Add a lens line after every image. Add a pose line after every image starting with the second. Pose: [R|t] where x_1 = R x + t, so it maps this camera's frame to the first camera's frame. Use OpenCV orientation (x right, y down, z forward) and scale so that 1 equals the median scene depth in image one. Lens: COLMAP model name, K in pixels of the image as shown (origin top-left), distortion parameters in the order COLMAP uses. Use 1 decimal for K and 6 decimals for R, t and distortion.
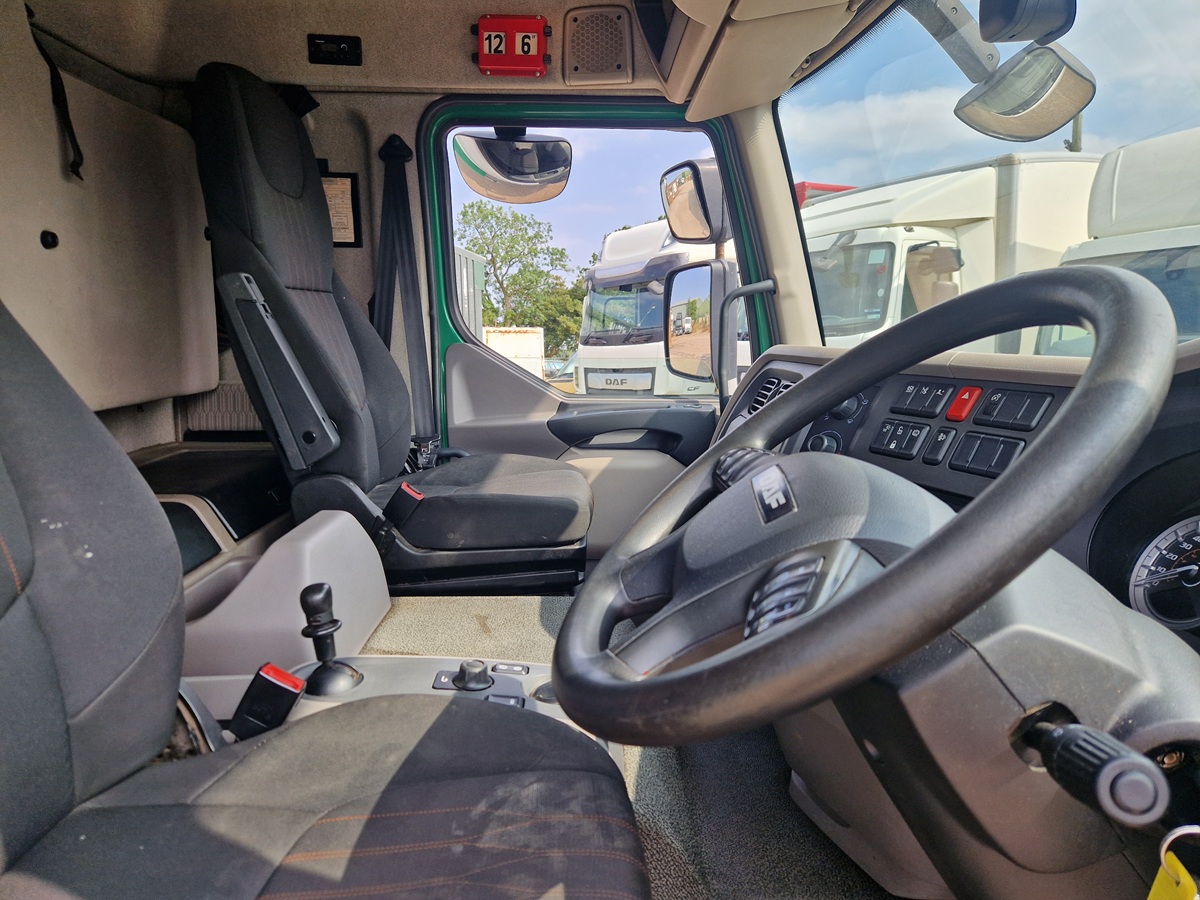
lens RADIAL K [[812.3, 0, 591.4], [0, 812.3, 447.2], [0, 0, 1]] dist [0.075501, -0.068758]
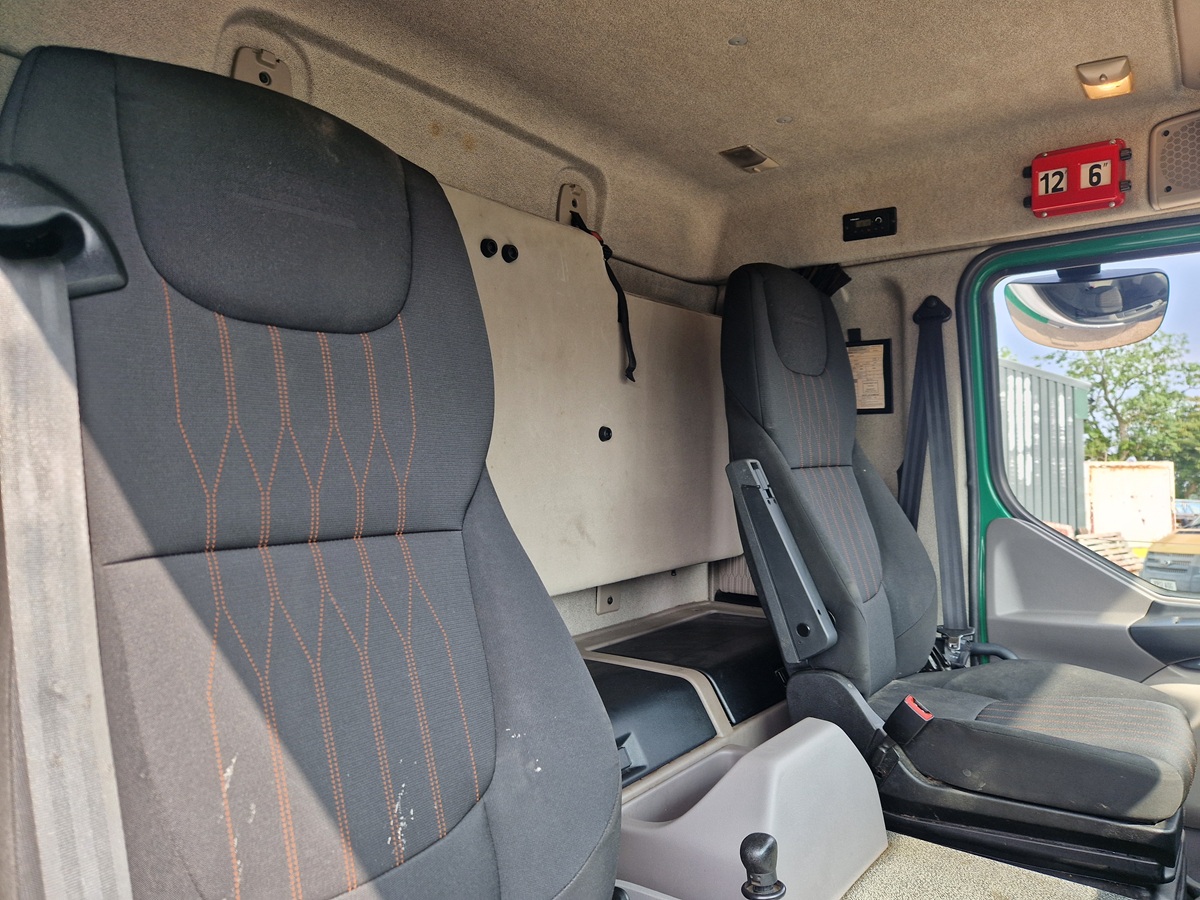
lens RADIAL K [[812.3, 0, 591.4], [0, 812.3, 447.2], [0, 0, 1]] dist [0.075501, -0.068758]
pose [[0.778976, -0.012203, -0.626936, 0.044021], [-0.085507, 0.988404, -0.125482, -0.060883], [0.621197, 0.151355, 0.768899, 0.069366]]
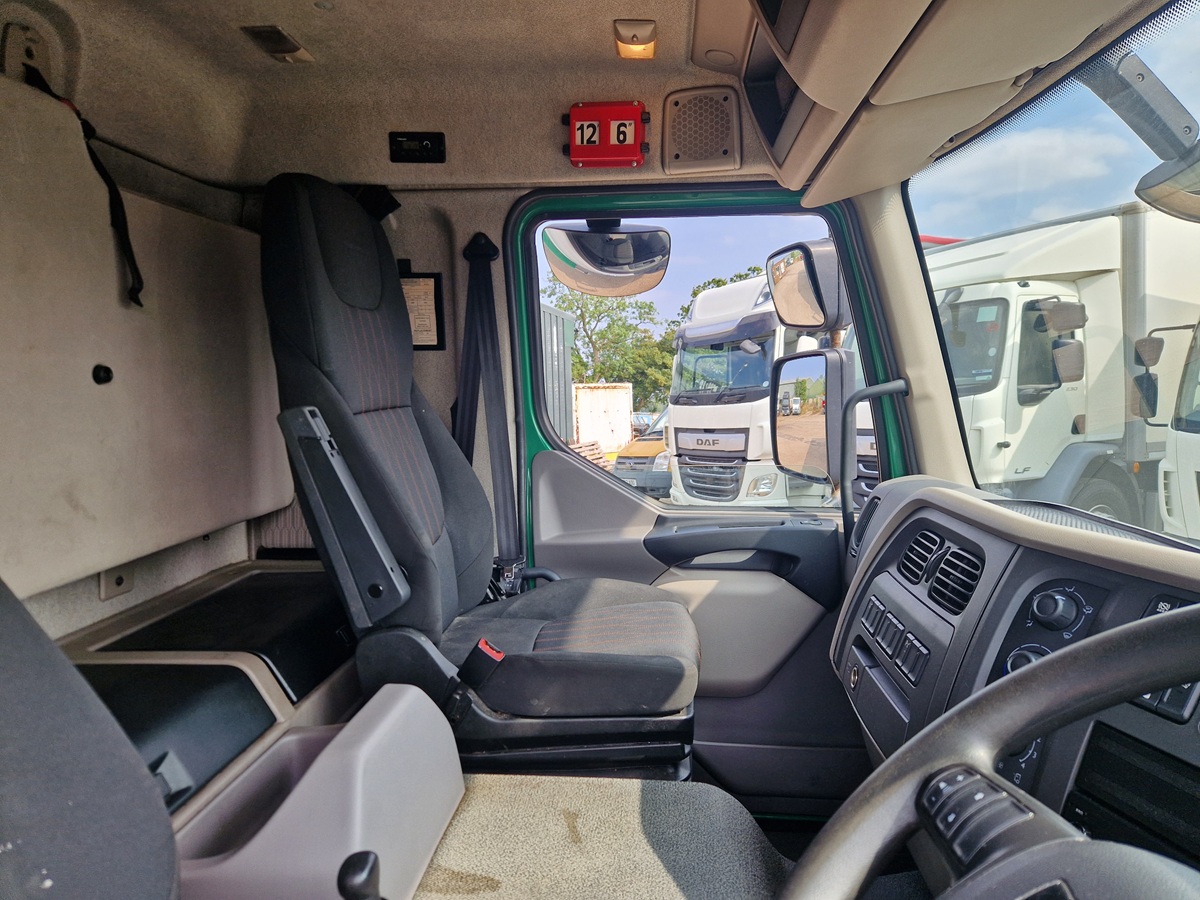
lens RADIAL K [[804.0, 0, 598.2], [0, 804.0, 449.1], [0, 0, 1]] dist [0.072699, -0.057867]
pose [[0.995024, -0.004526, -0.099530, -0.016709], [-0.000727, 0.998611, -0.052681, -0.088624], [0.099630, 0.052491, 0.993639, 0.119716]]
